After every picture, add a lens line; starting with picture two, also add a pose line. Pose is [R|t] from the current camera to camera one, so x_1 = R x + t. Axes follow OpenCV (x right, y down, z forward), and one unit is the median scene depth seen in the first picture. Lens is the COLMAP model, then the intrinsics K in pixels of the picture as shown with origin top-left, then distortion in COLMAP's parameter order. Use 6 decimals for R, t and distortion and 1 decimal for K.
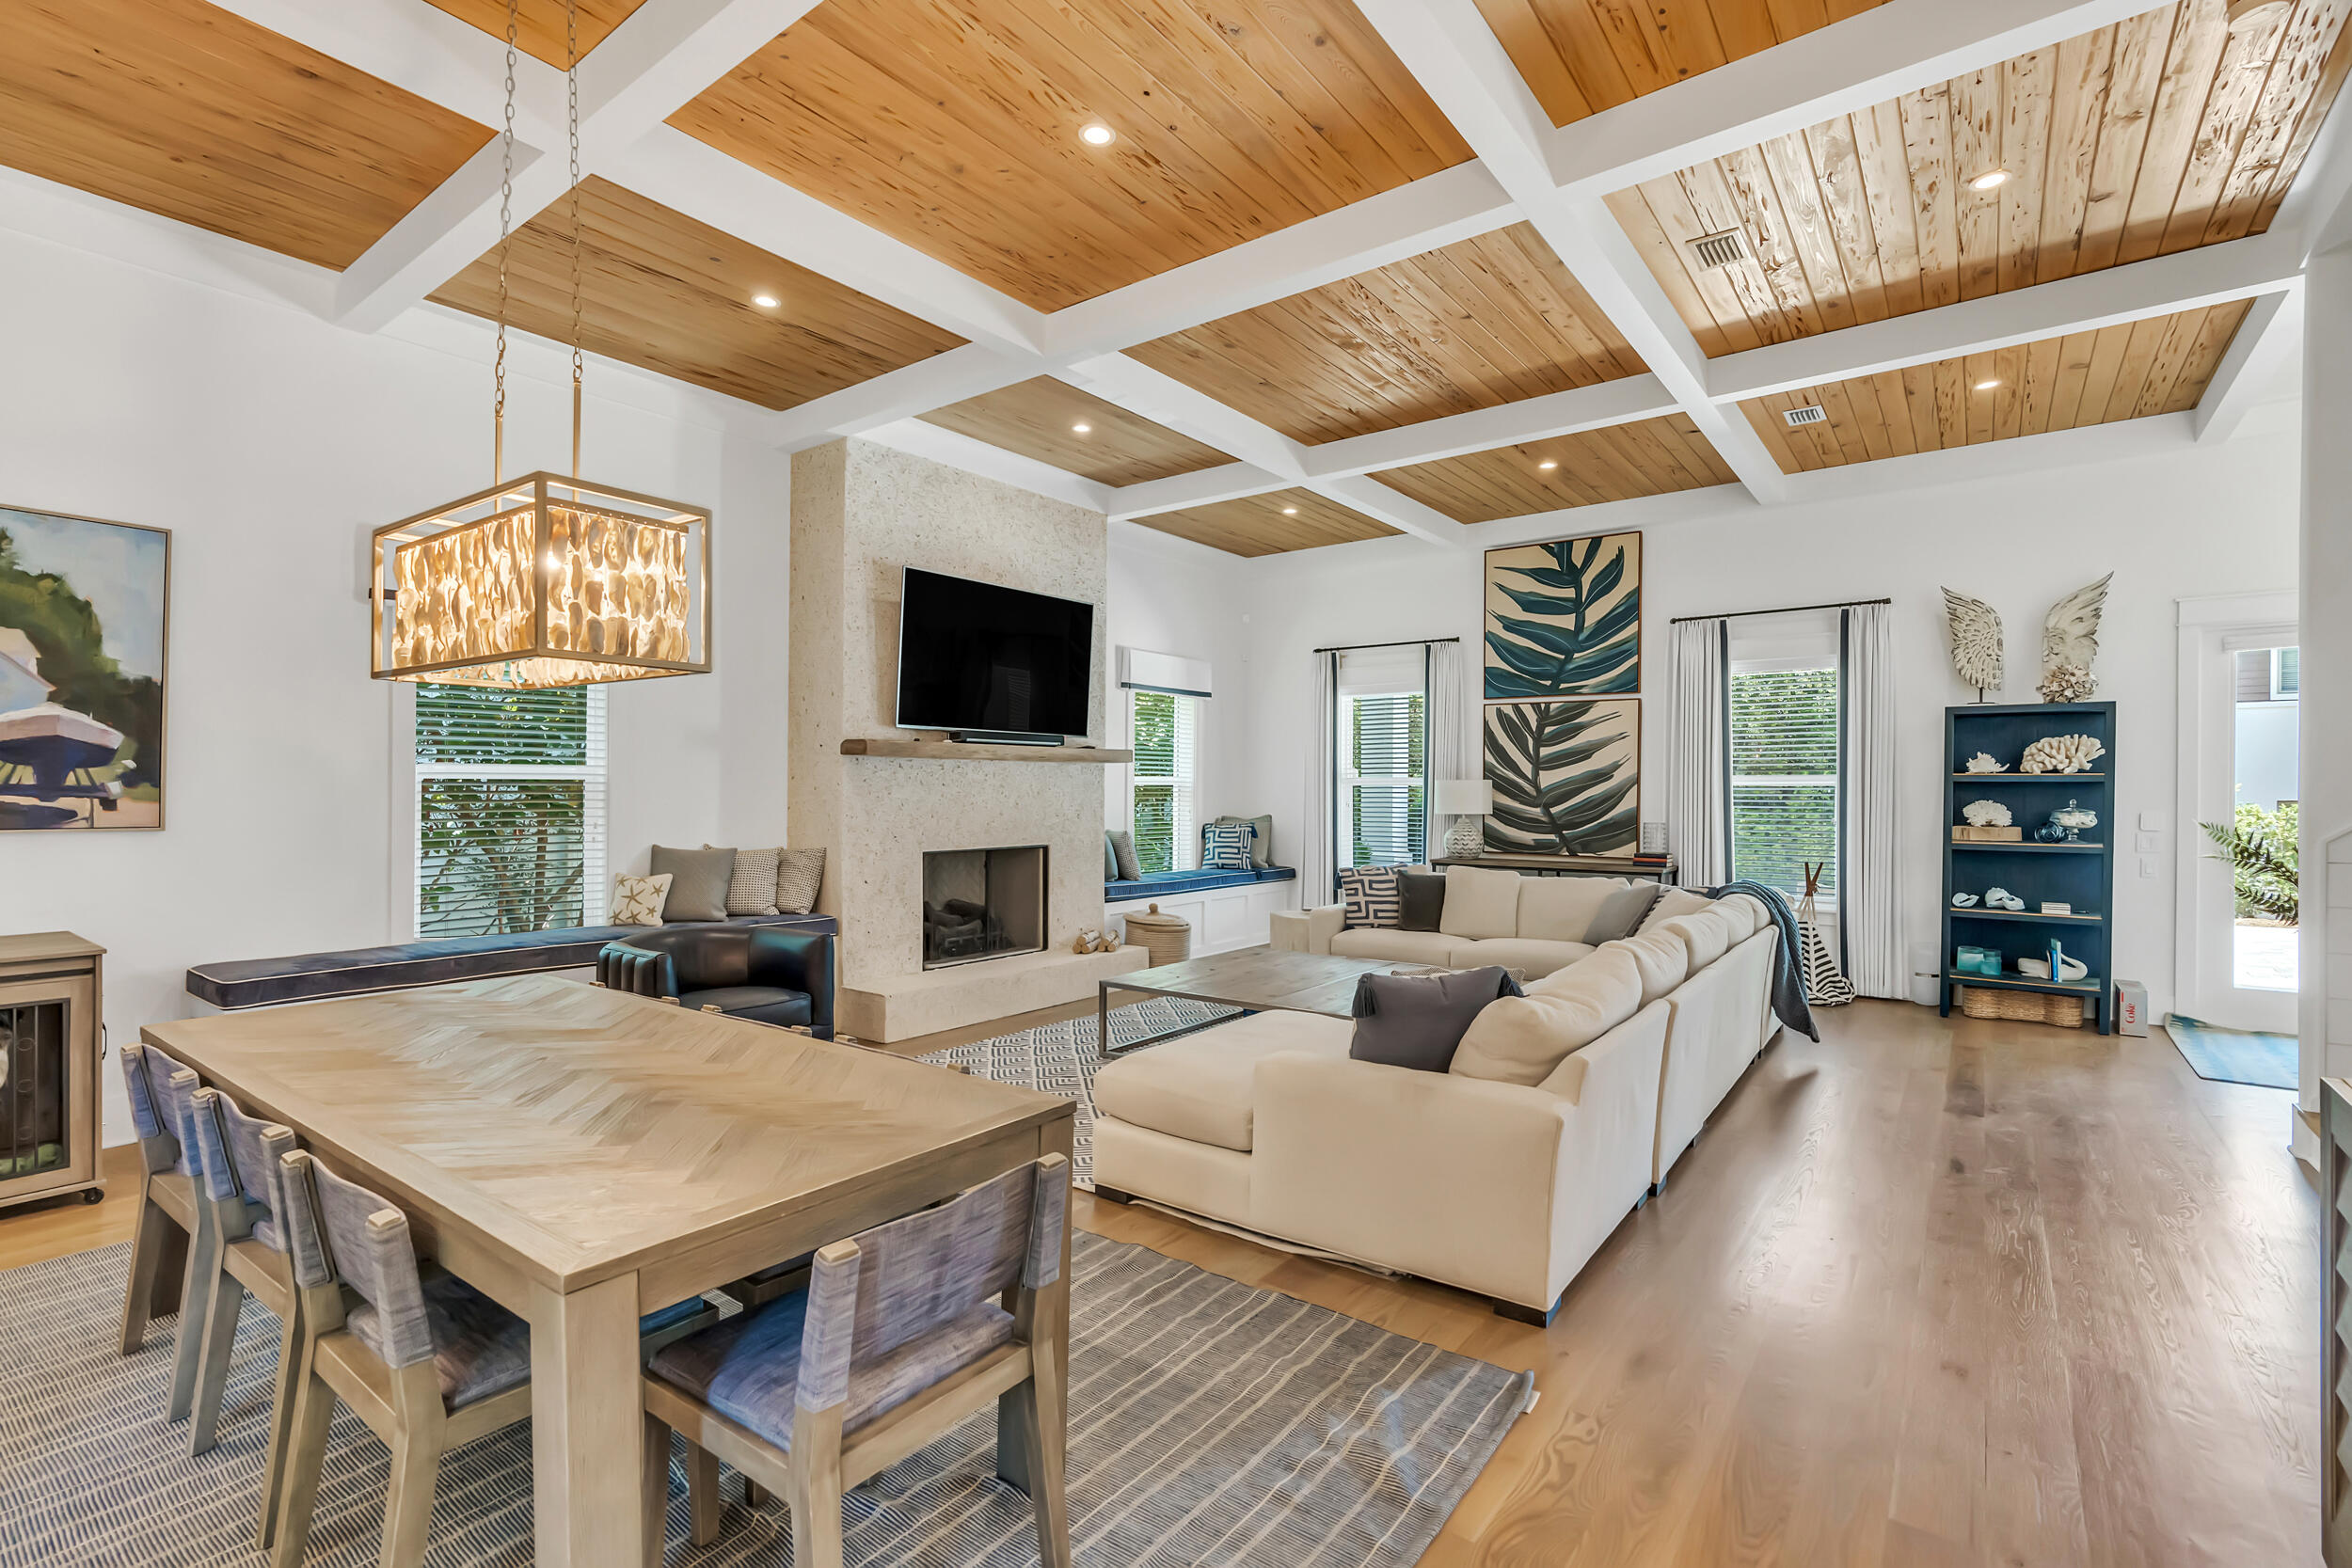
lens RADIAL K [[1059.3, 0, 1185.5], [0, 1059.3, 789.0], [0, 0, 1]] dist [-0.002082, -0.000279]
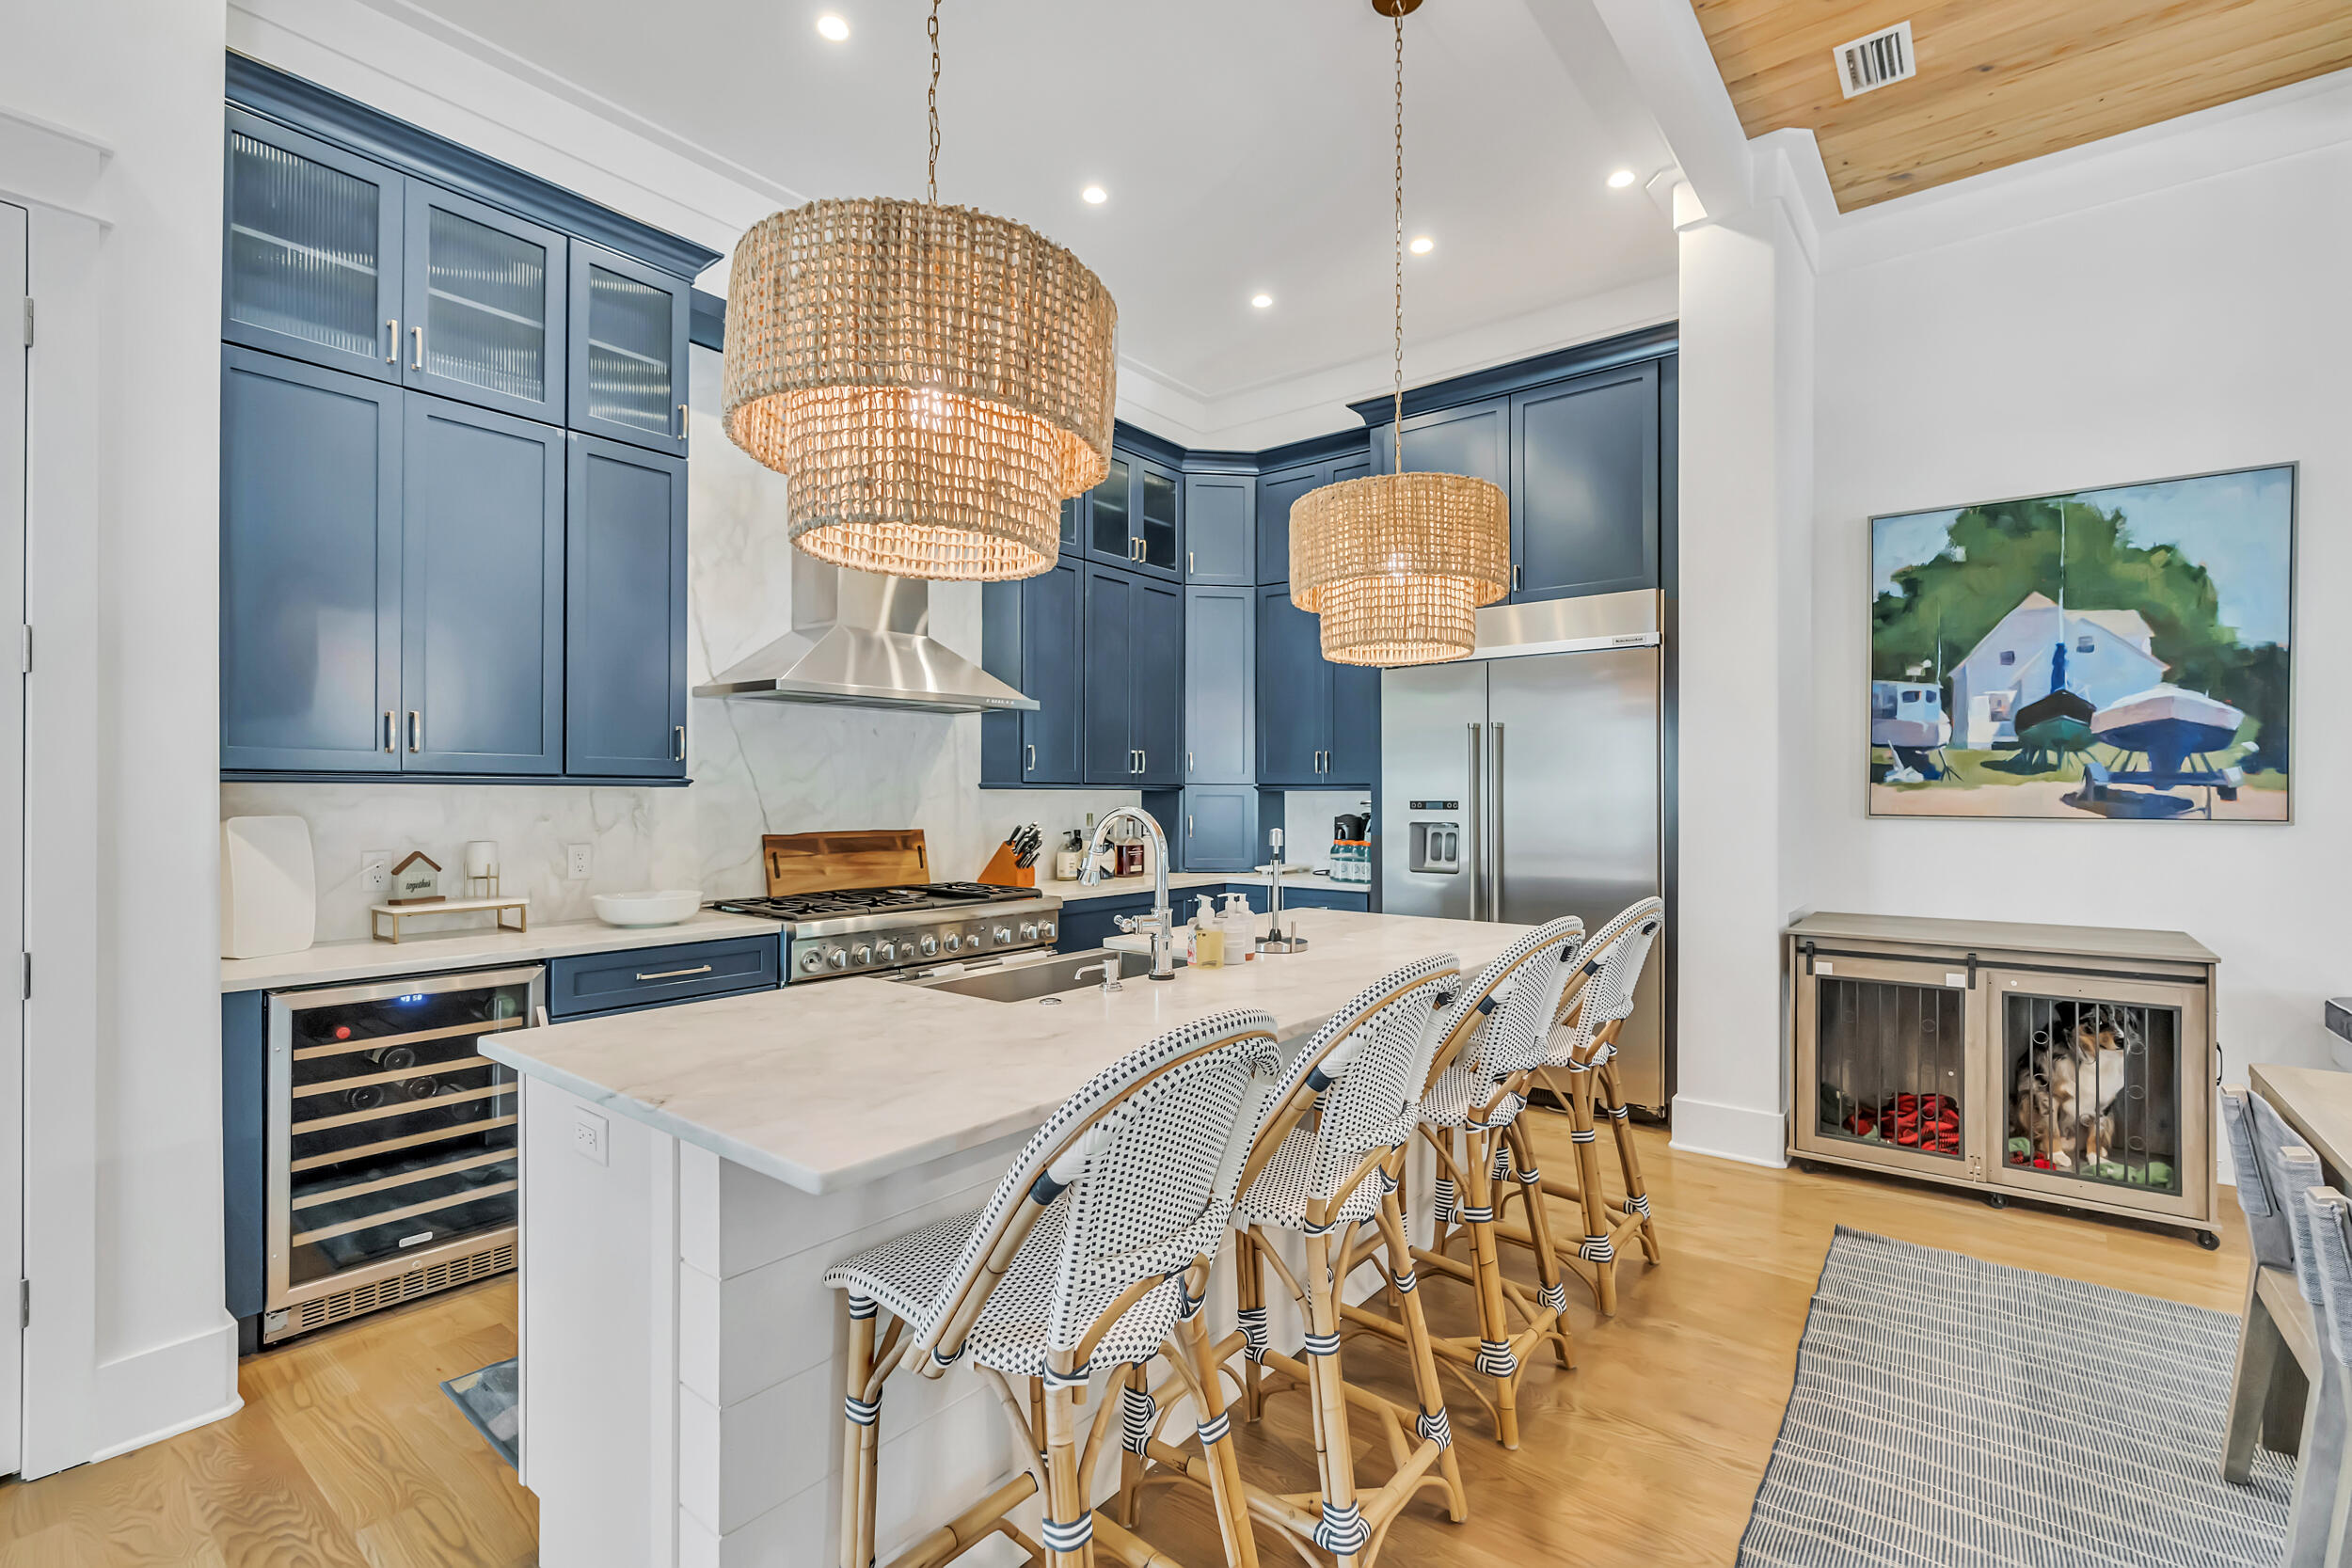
lens RADIAL K [[1059.3, 0, 1185.5], [0, 1059.3, 789.0], [0, 0, 1]] dist [-0.002082, -0.000279]
pose [[-0.016600, -0.008160, -0.999829, -0.128744], [0.000455, 0.999967, -0.008169, 0.018115], [0.999862, -0.000590, -0.016596, 0.151761]]
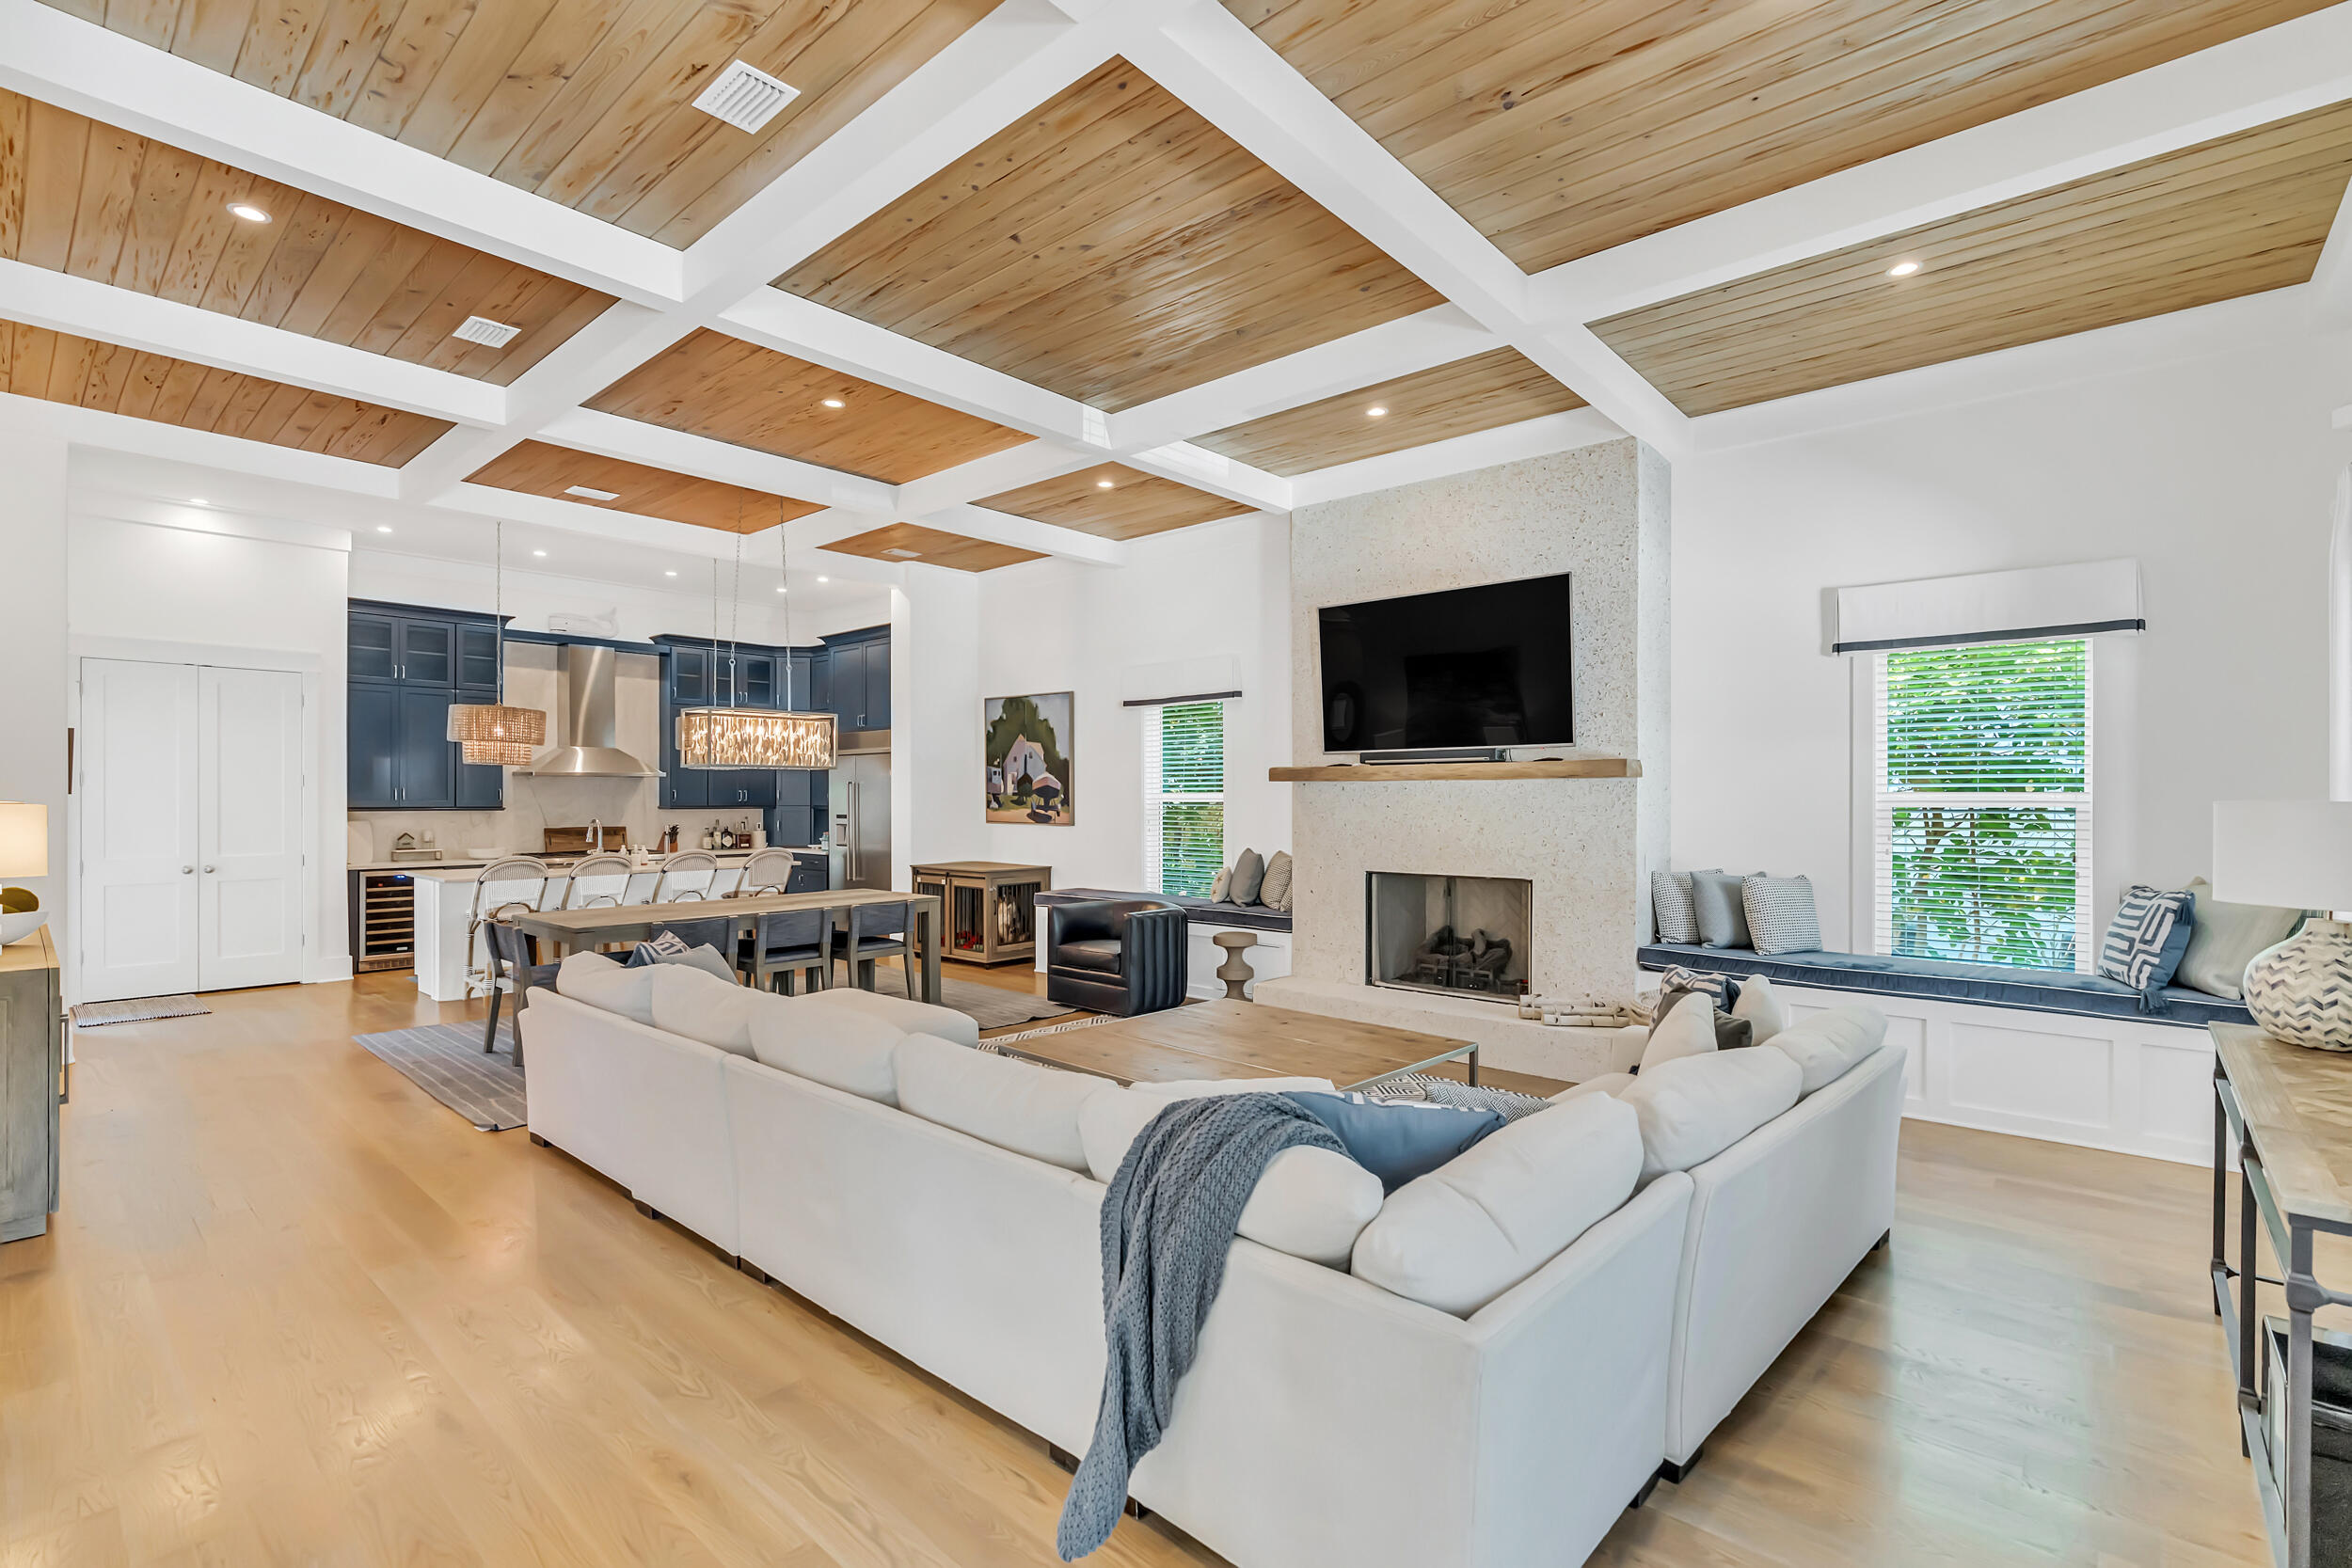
lens RADIAL K [[1059.3, 0, 1185.5], [0, 1059.3, 789.0], [0, 0, 1]] dist [-0.002082, -0.000279]
pose [[-0.077632, -0.007346, -0.996955, 1.336748], [0.000973, 0.999972, -0.007444, -0.022862], [0.996982, -0.001548, -0.077623, 1.501526]]
